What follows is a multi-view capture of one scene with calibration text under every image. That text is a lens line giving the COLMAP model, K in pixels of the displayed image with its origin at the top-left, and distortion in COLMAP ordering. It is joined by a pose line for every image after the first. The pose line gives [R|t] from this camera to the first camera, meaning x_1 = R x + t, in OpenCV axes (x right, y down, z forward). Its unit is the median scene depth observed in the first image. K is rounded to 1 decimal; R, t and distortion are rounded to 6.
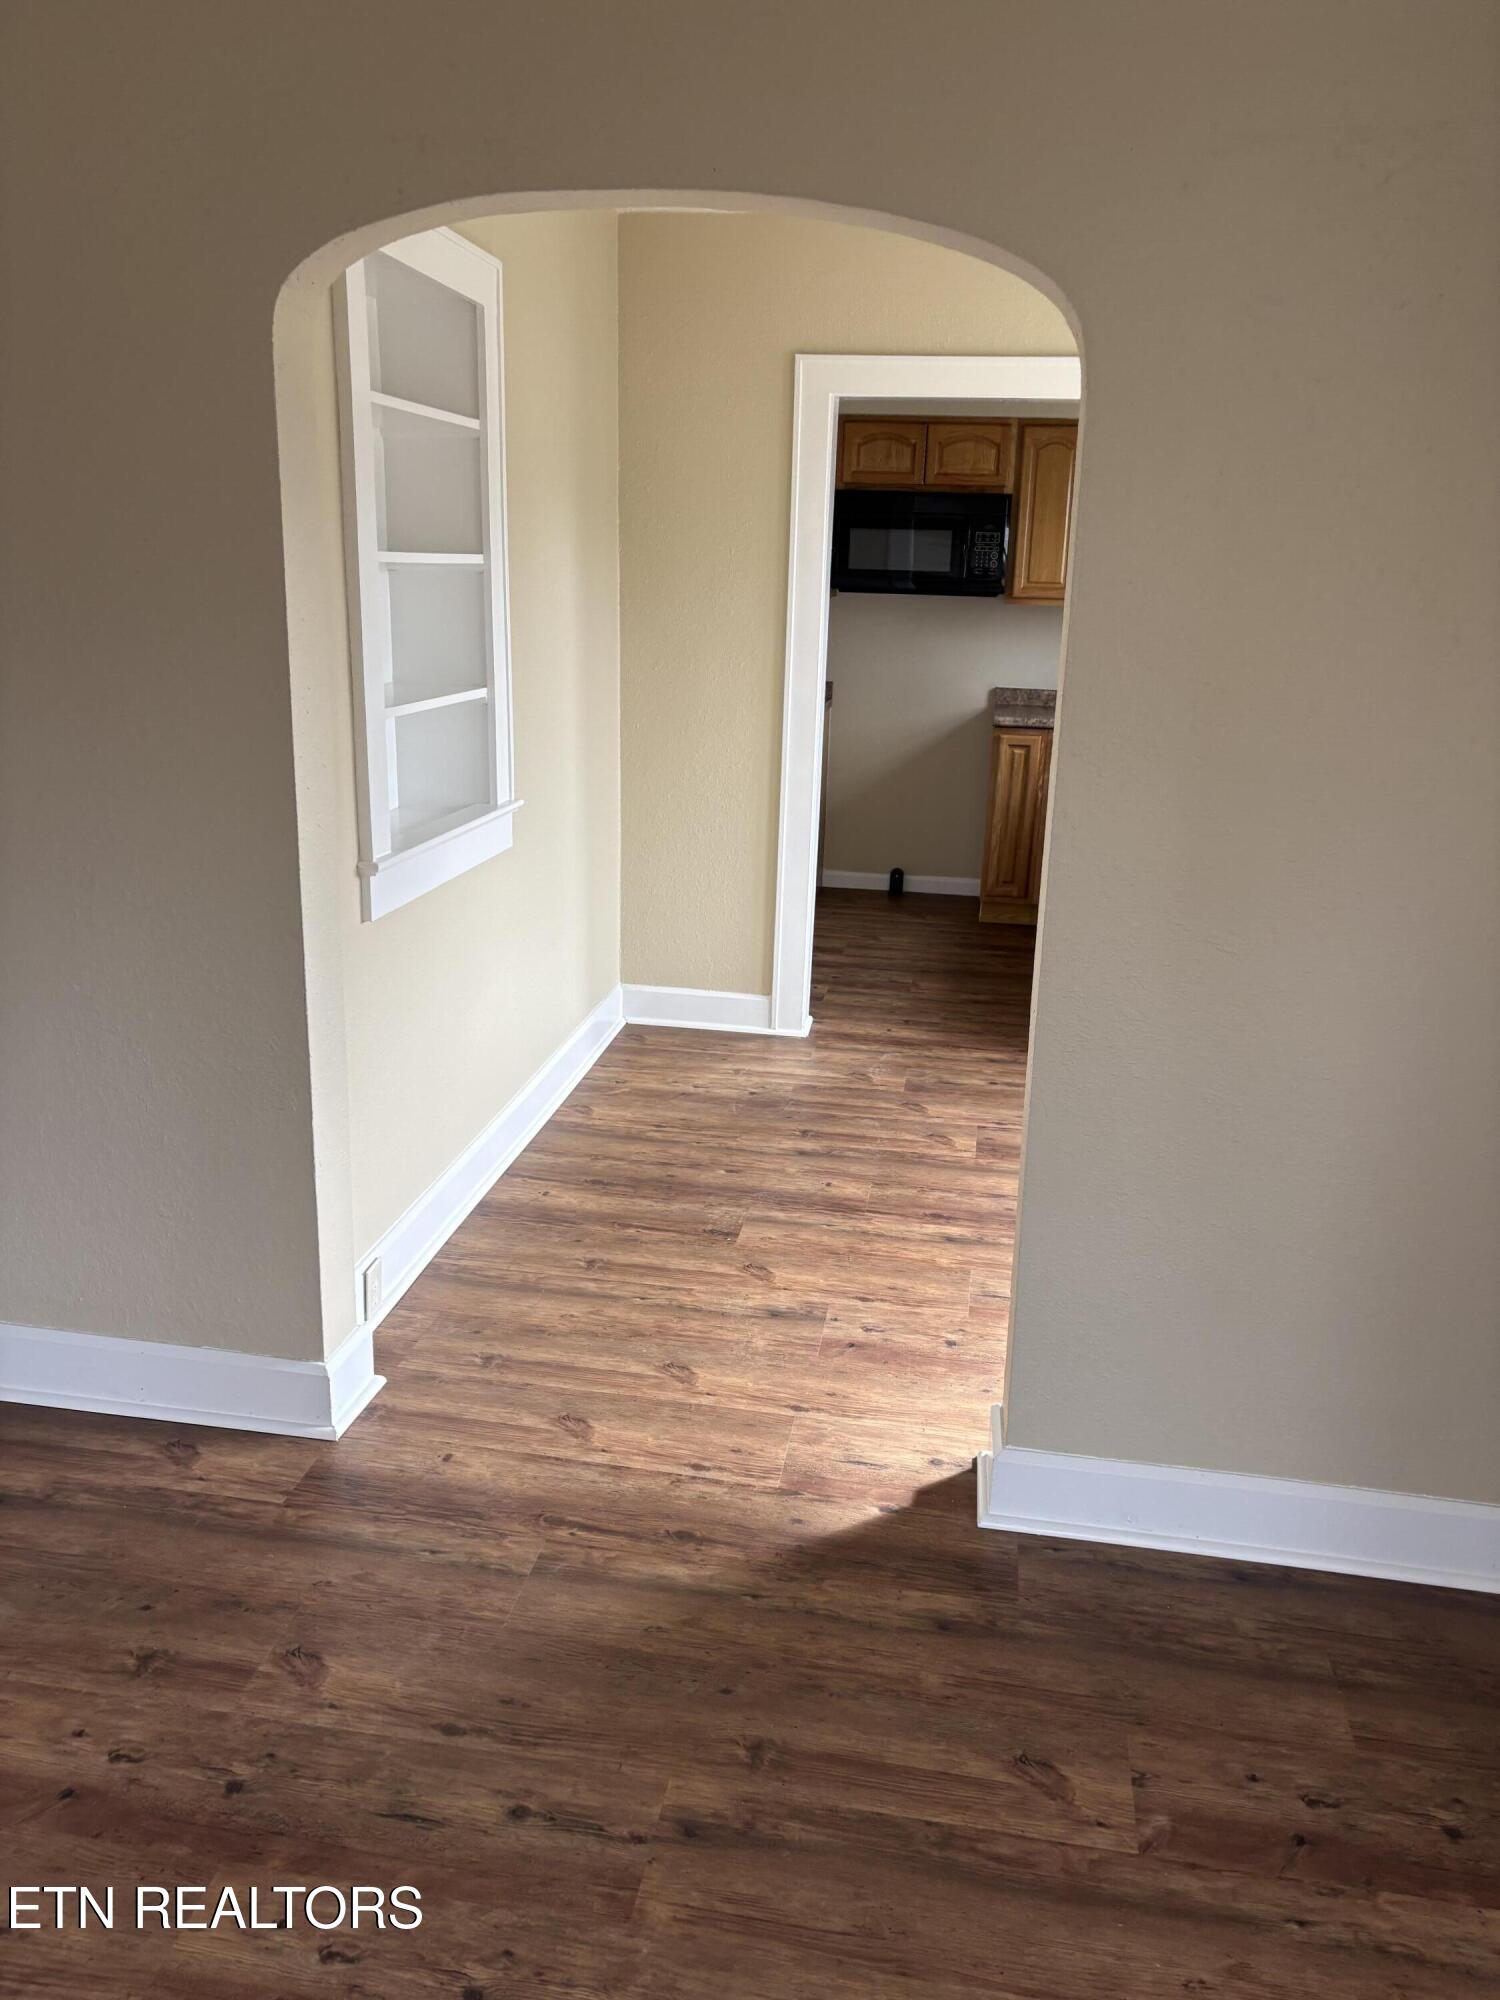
lens RADIAL K [[1516.1, 0, 750.0], [0, 1516.1, 1000.0], [0, 0, 1]] dist [0.077250, -0.005375]
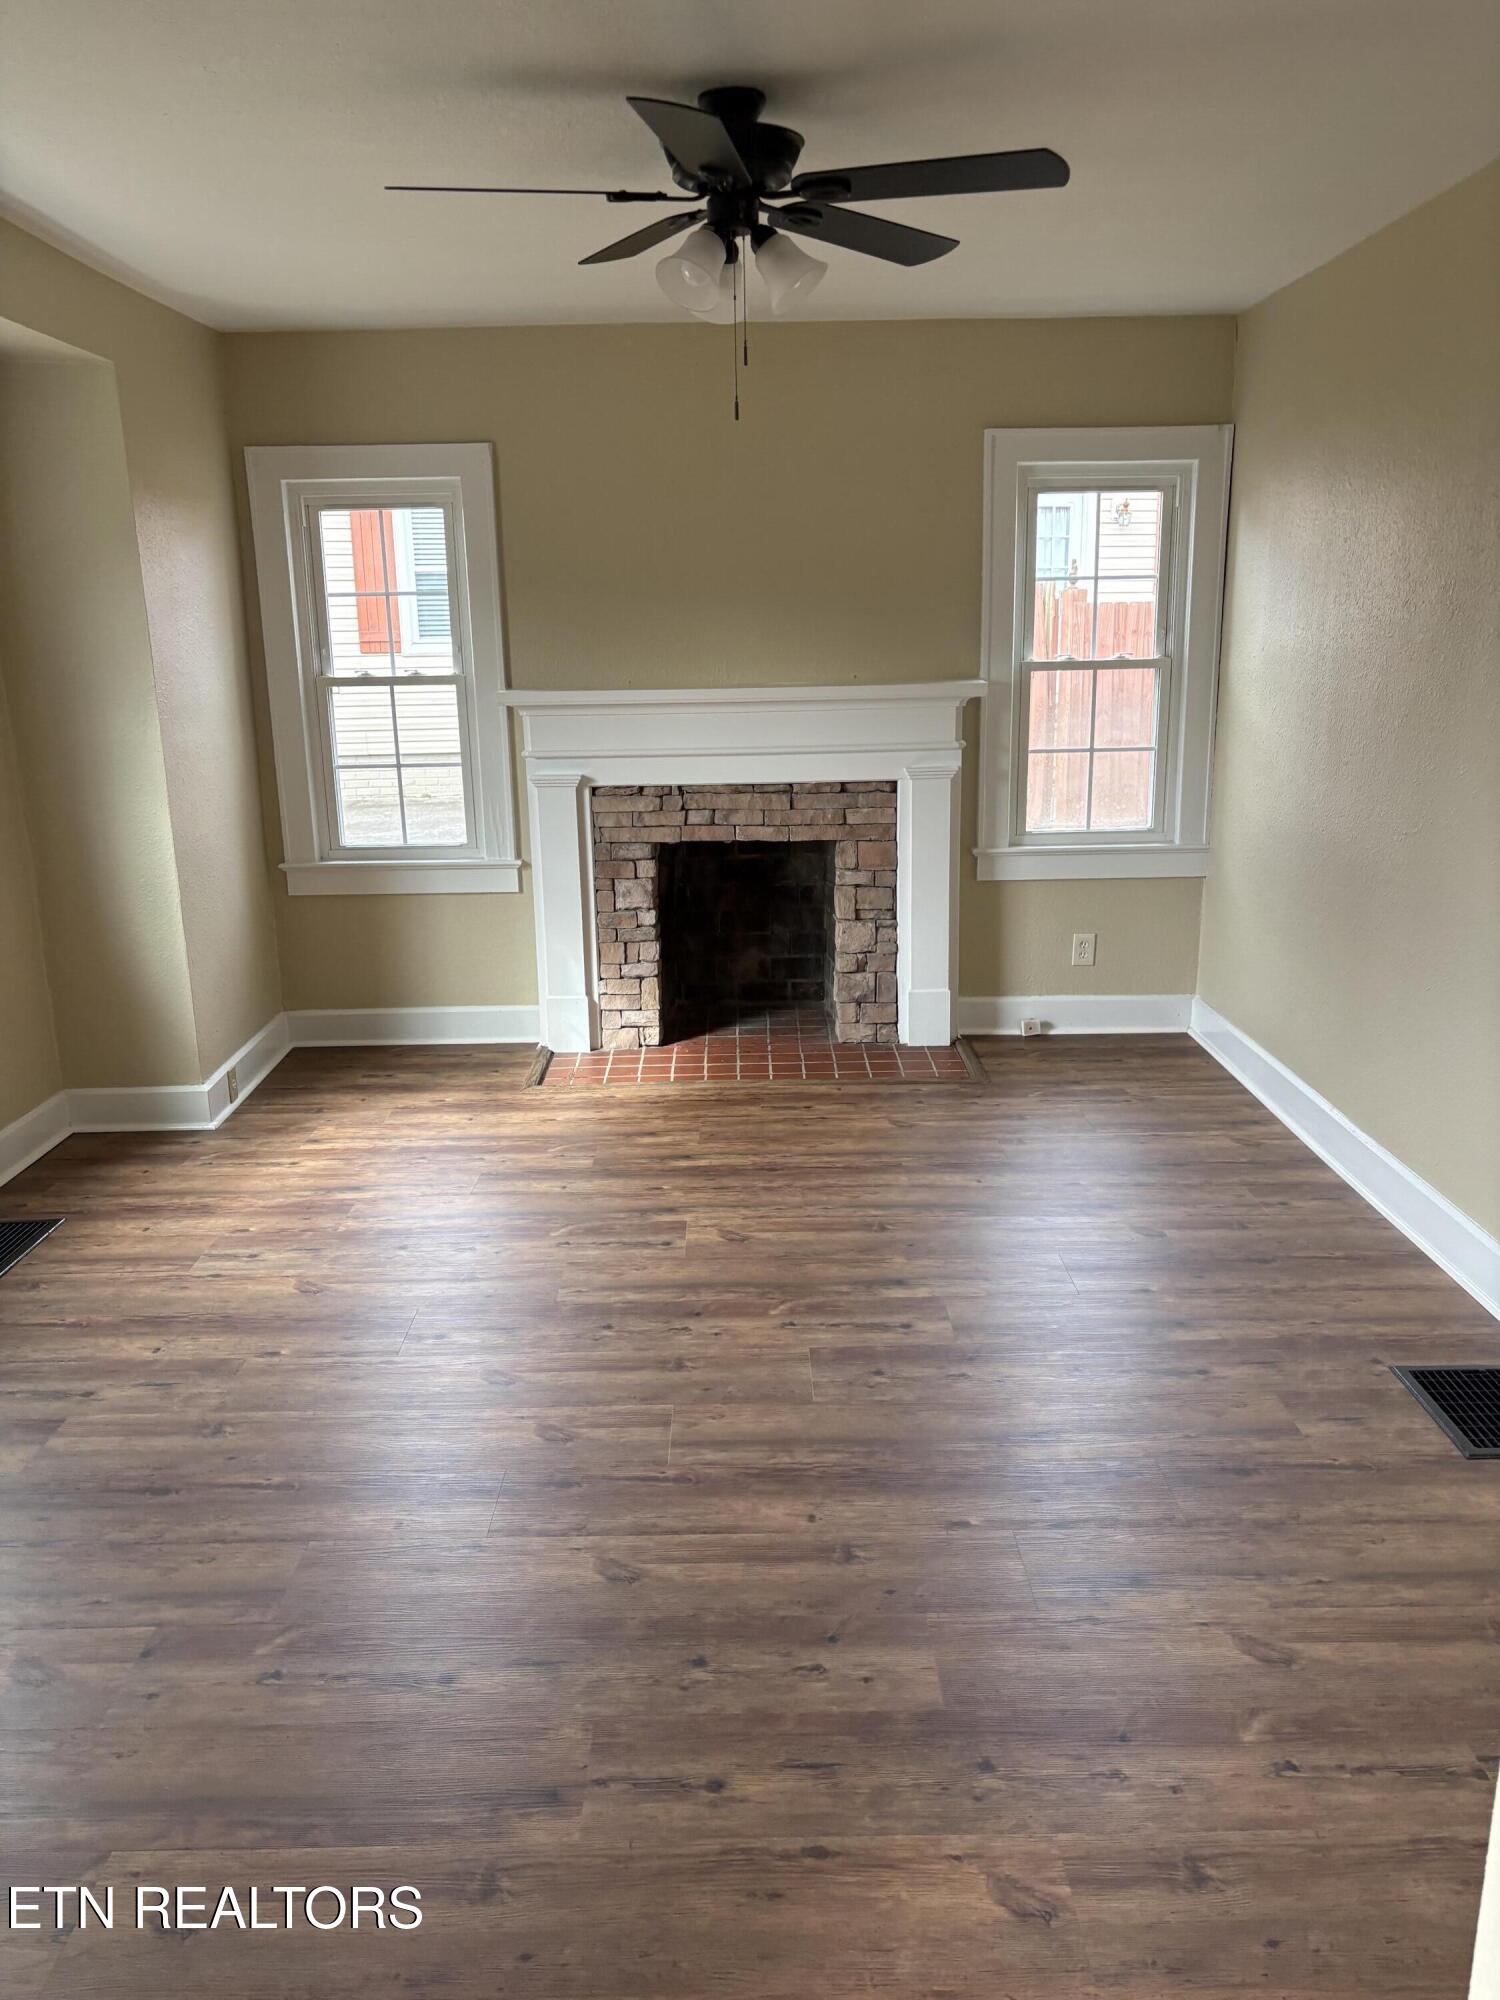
lens RADIAL K [[1516.1, 0, 750.0], [0, 1516.1, 1000.0], [0, 0, 1]] dist [0.077250, -0.005375]
pose [[-0.984799, 0.037683, -0.169563, -0.012003], [-0.052936, 0.864637, 0.499600, -0.452031], [0.165437, 0.500982, -0.849498, 1.554397]]
